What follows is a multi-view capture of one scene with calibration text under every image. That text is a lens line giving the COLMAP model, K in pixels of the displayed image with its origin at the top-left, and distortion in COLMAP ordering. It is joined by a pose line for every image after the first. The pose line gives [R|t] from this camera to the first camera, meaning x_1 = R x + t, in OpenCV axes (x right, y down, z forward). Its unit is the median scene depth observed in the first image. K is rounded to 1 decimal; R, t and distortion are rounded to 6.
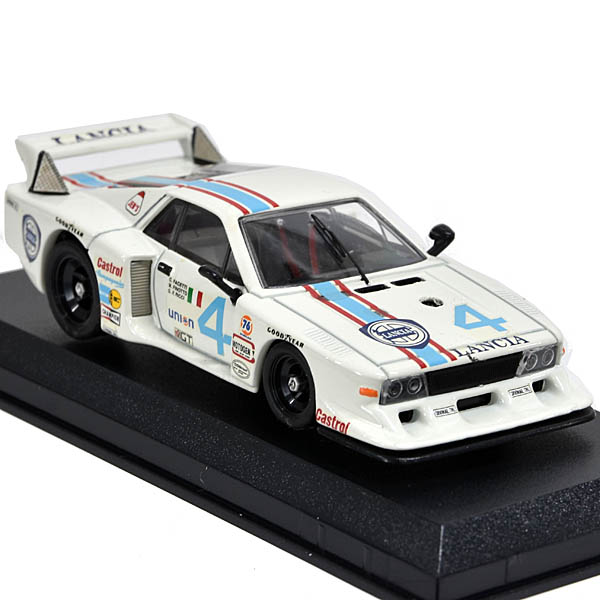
lens RADIAL K [[3092.6, 0, 300.0], [0, 3092.6, 300.1], [0, 0, 1]] dist [-0.532478, 0.000000]
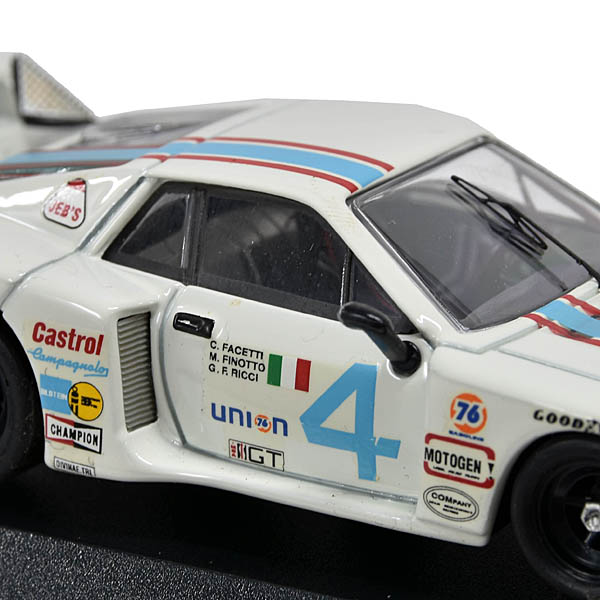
lens RADIAL K [[3058.2, 0, 300.0], [0, 3058.2, 300.1], [0, 0, 1]] dist [-0.133718, 0.000000]
pose [[0.922767, -0.145231, 0.356945, -0.202137], [0.142114, 0.989228, 0.035097, -0.028843], [-0.358197, 0.018341, 0.933466, 0.540562]]
